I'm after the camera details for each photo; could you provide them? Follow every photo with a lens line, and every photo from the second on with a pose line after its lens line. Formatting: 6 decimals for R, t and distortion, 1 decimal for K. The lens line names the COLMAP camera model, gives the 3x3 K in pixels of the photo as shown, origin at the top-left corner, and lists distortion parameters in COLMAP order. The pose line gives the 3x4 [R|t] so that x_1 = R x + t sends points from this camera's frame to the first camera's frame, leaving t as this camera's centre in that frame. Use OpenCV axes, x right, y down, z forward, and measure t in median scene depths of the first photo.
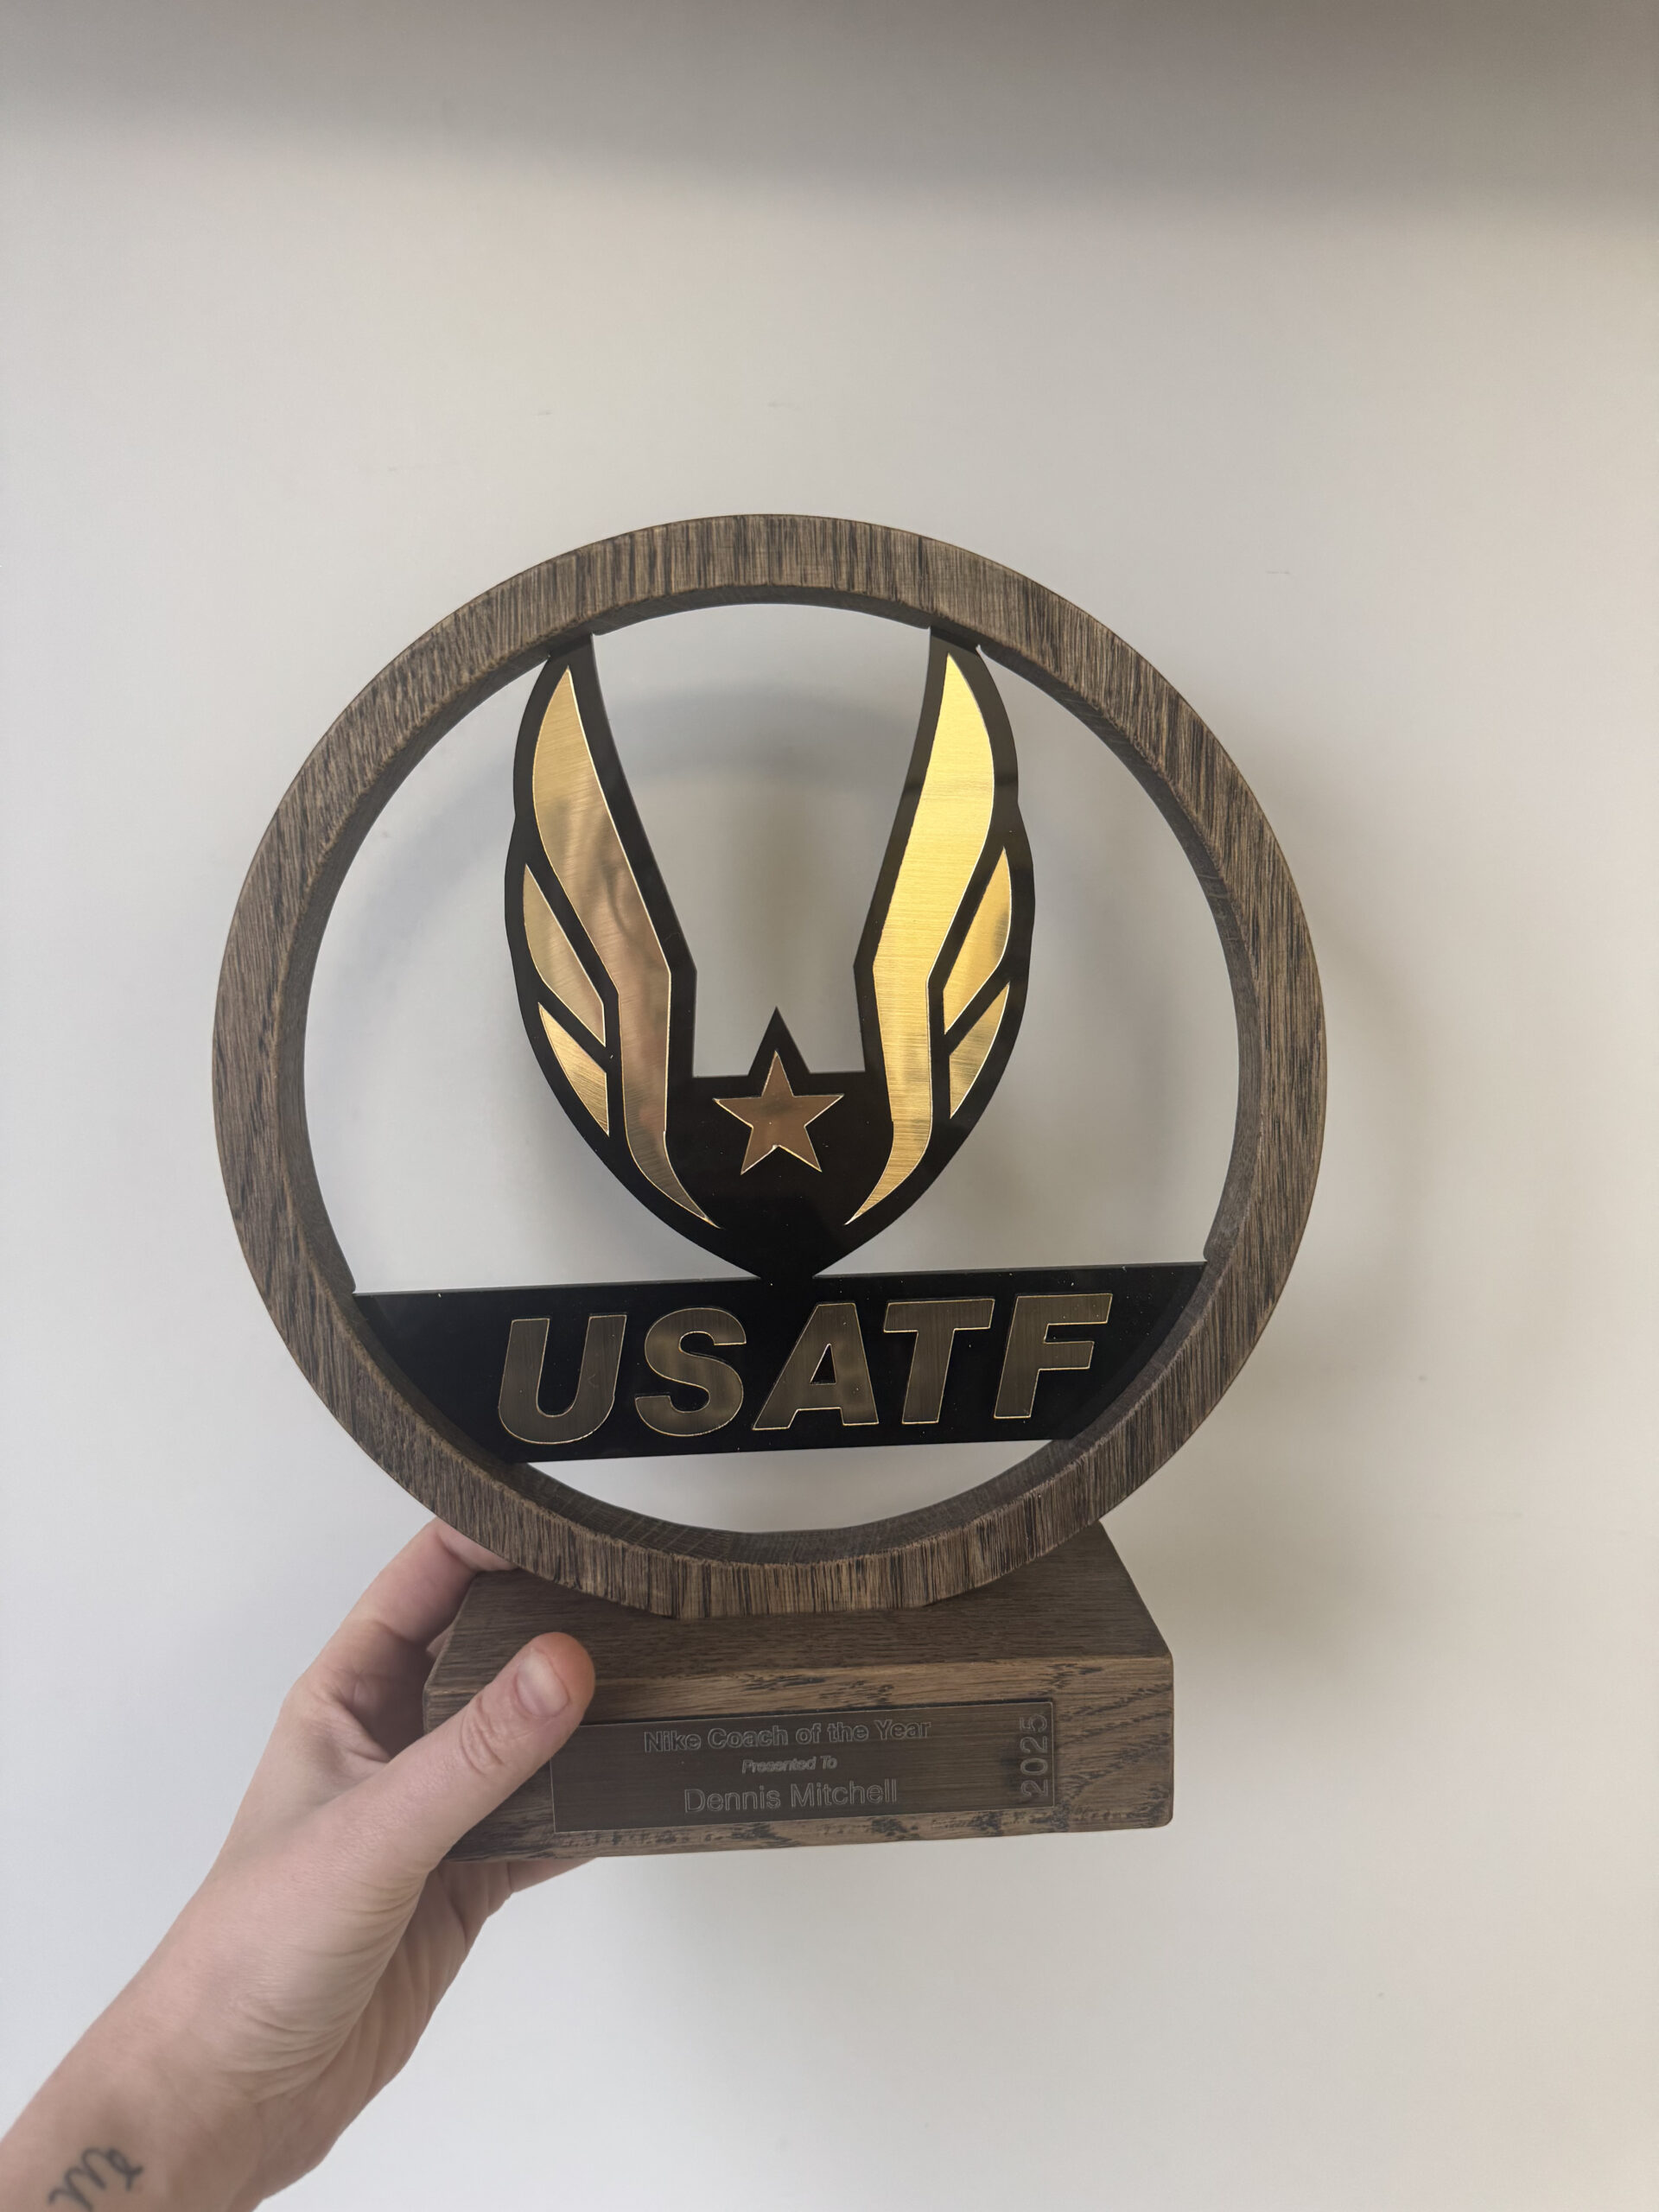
lens RADIAL K [[1596.2, 0, 849.9], [0, 1596.2, 1090.6], [0, 0, 1]] dist [0.036737, -0.119188]
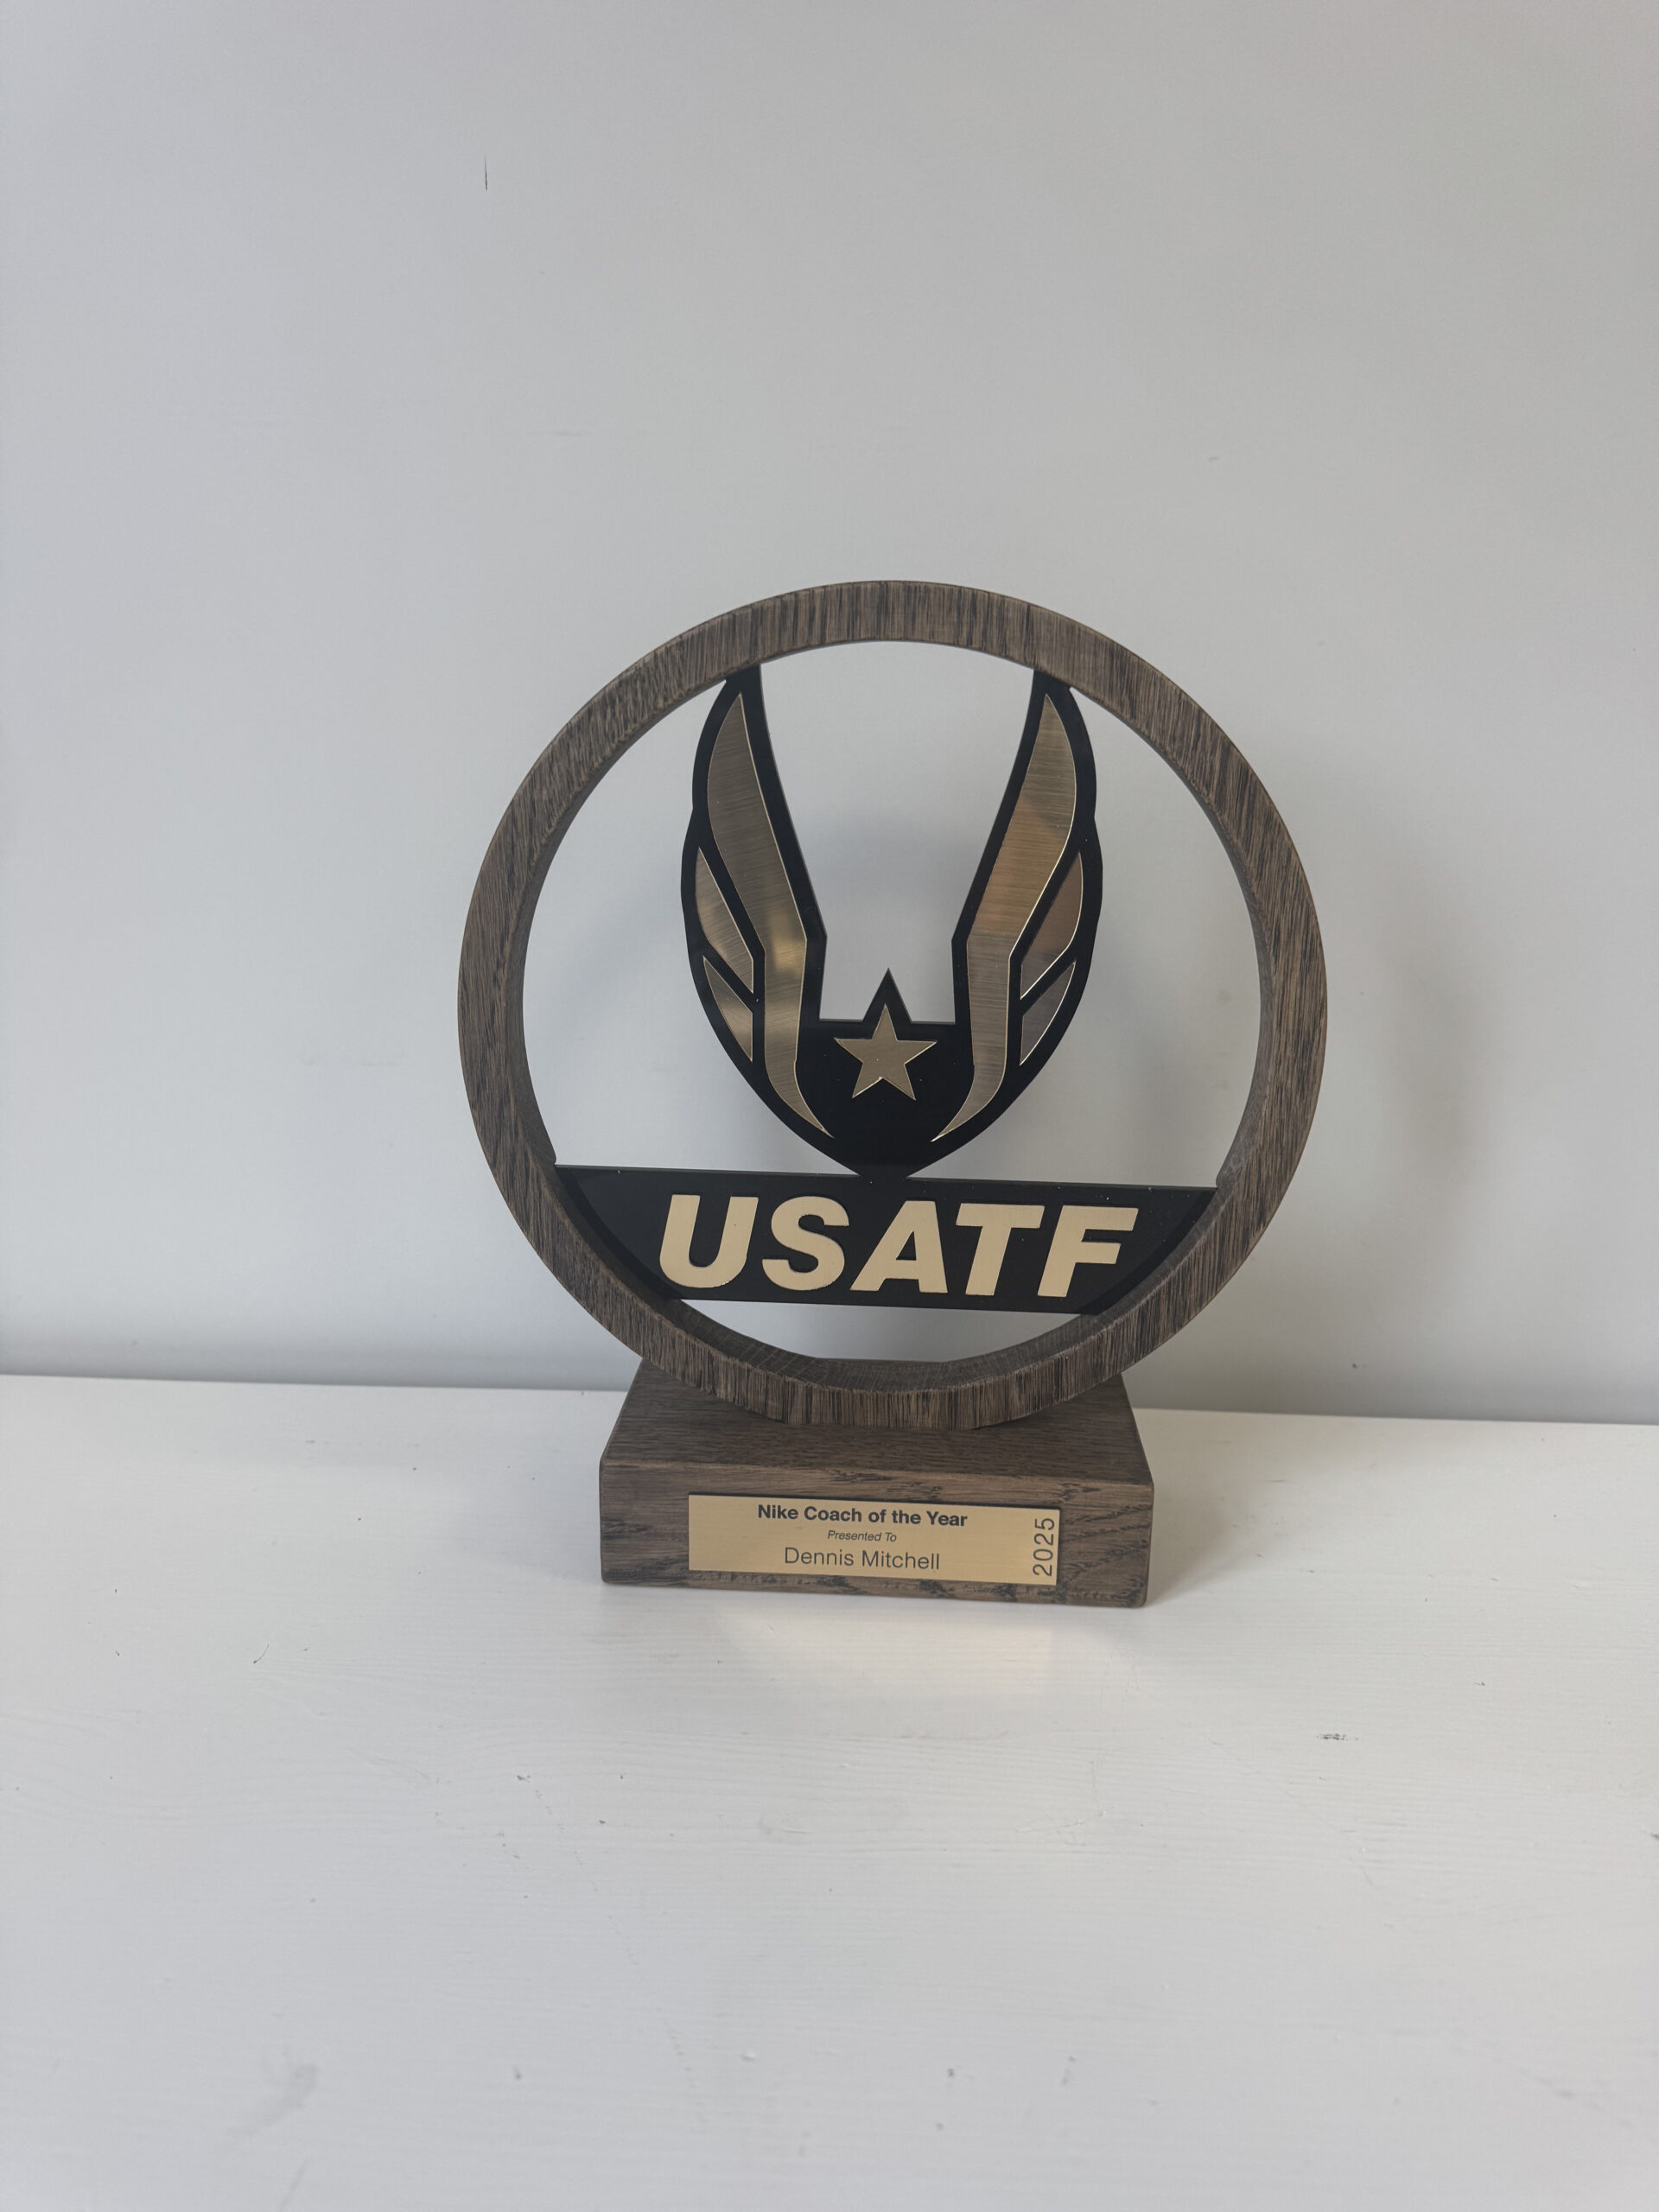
lens RADIAL K [[1596.2, 0, 826.5], [0, 1596.2, 1114.9], [0, 0, 1]] dist [0.036737, -0.119188]
pose [[0.994133, 0.070825, -0.081748, 0.017161], [-0.057381, 0.986017, 0.156457, -0.138079], [0.091686, -0.150848, 0.984296, -0.277916]]
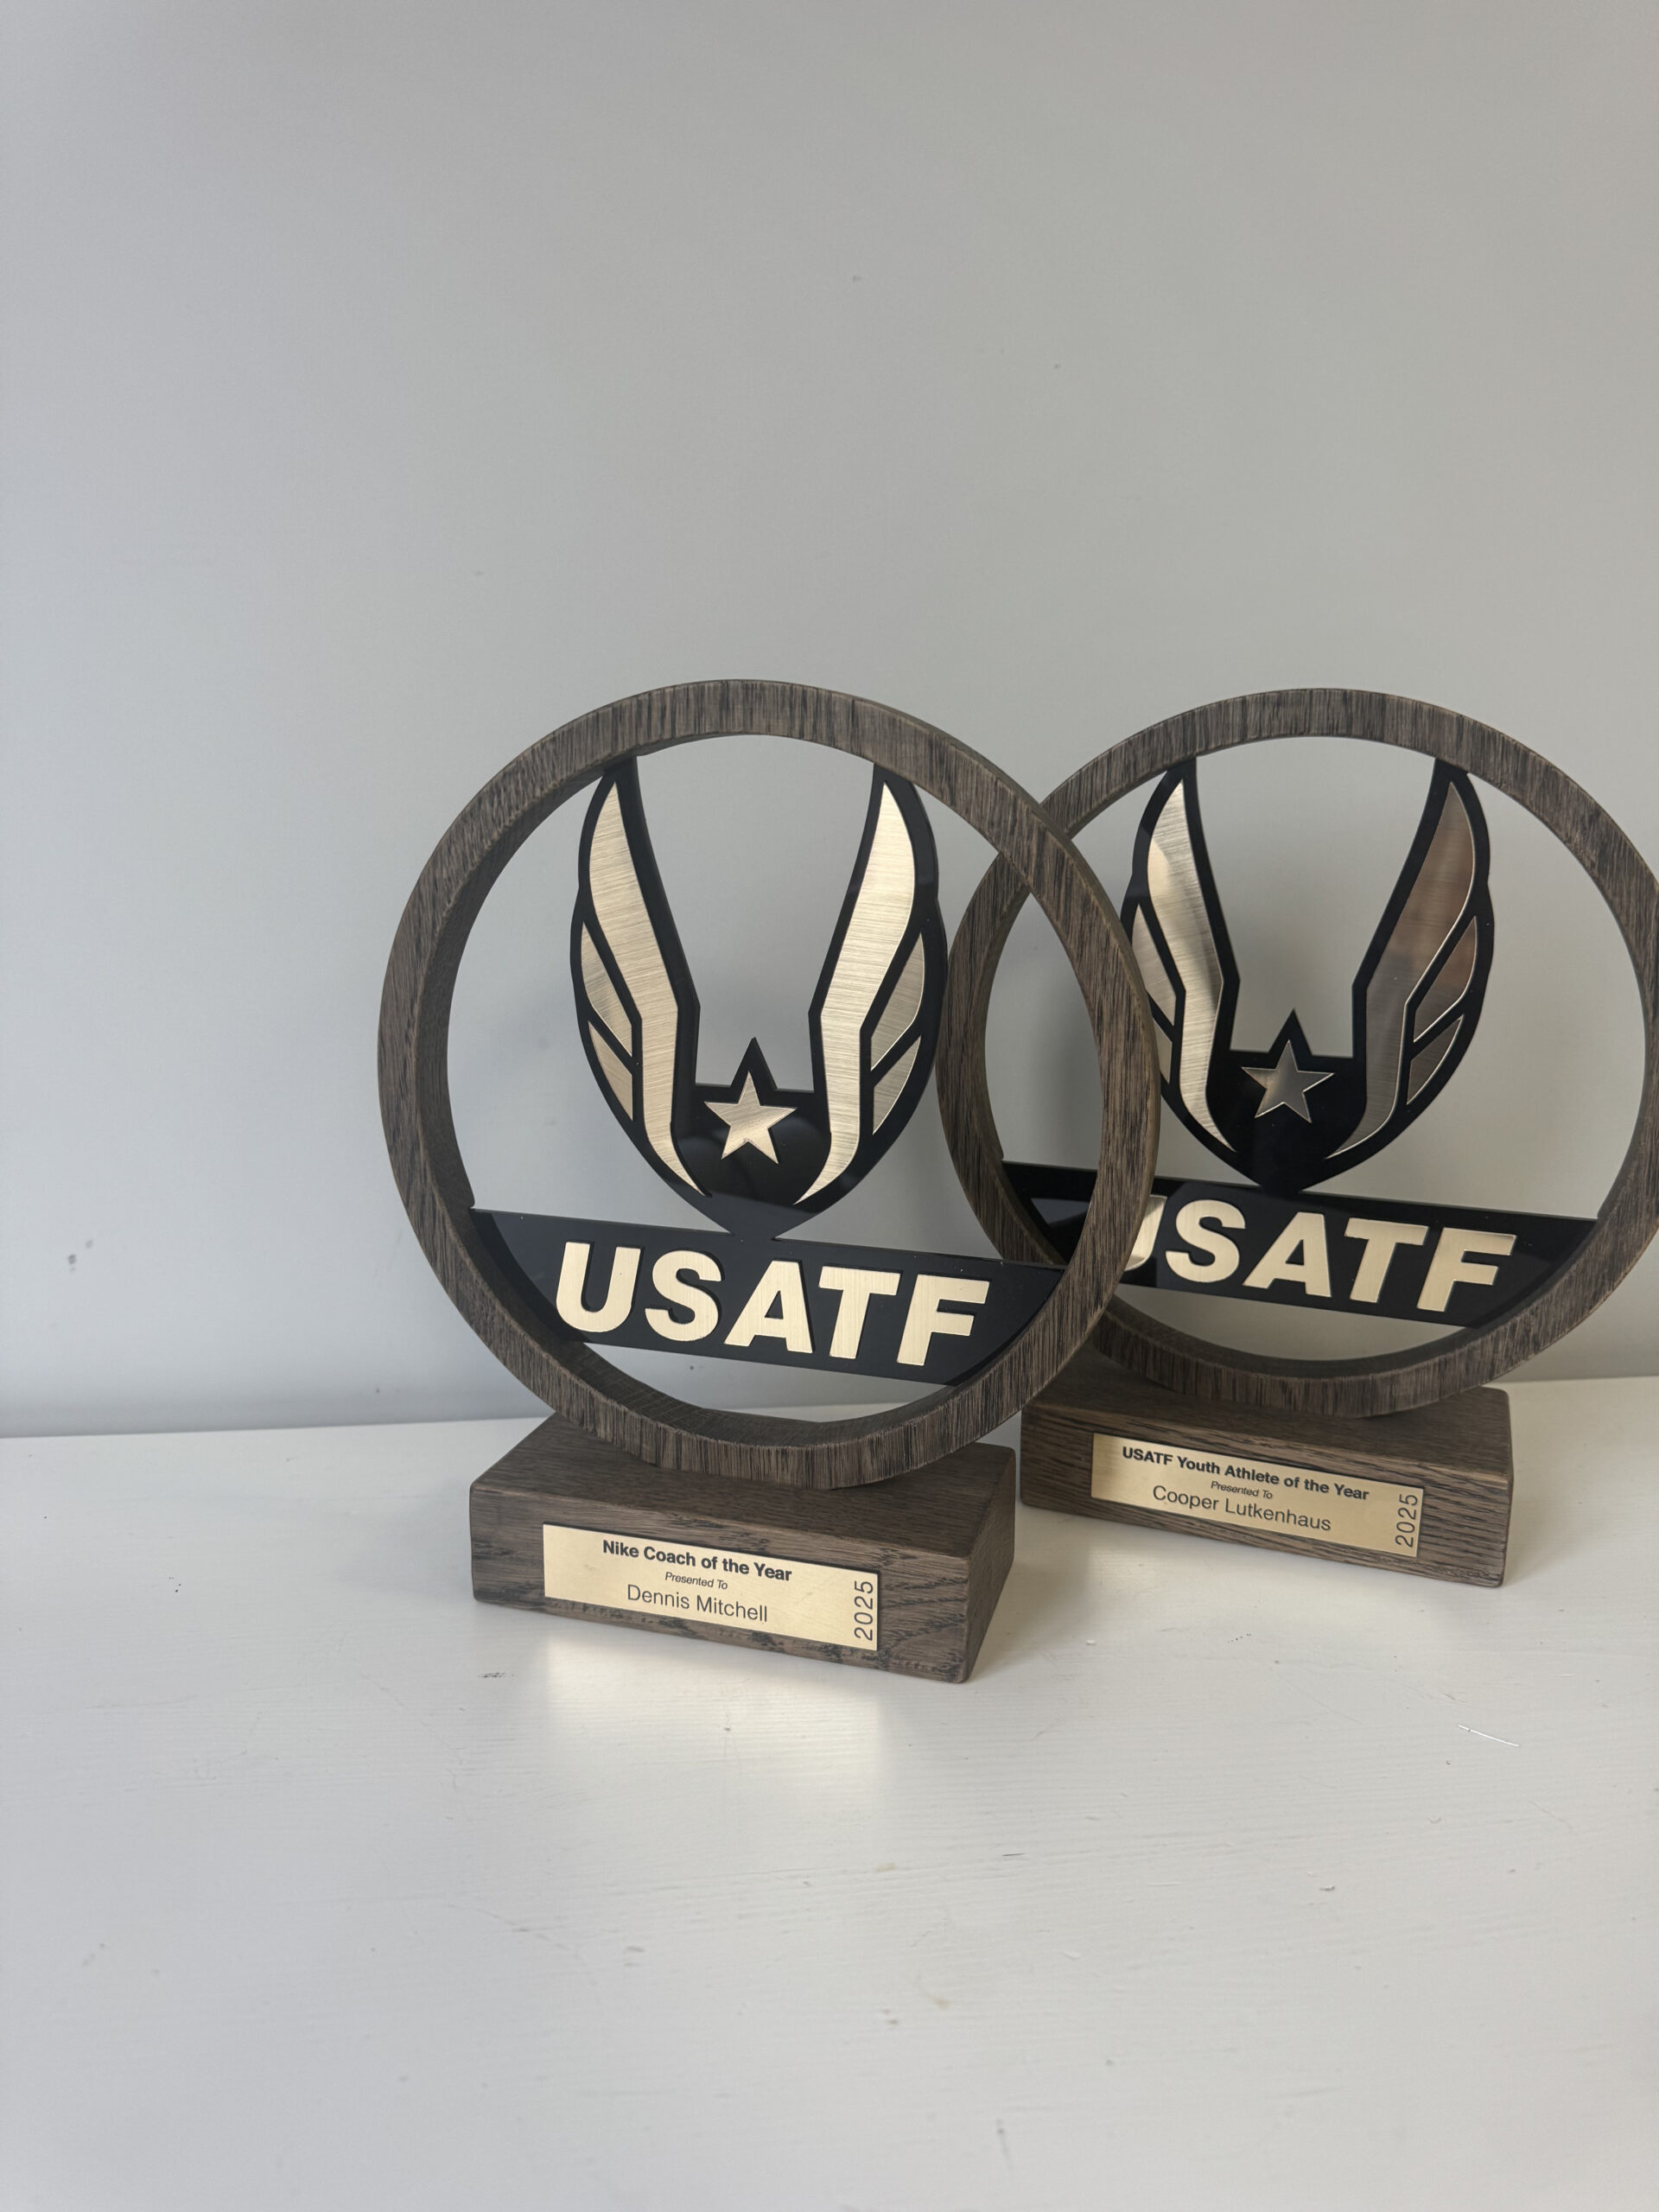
lens RADIAL K [[1596.2, 0, 834.8], [0, 1596.2, 1085.6], [0, 0, 1]] dist [0.036737, -0.119188]
pose [[0.945237, 0.100781, -0.310436, 0.453295], [-0.072365, 0.992173, 0.101763, -0.159544], [0.318262, -0.073725, 0.945132, -0.255797]]
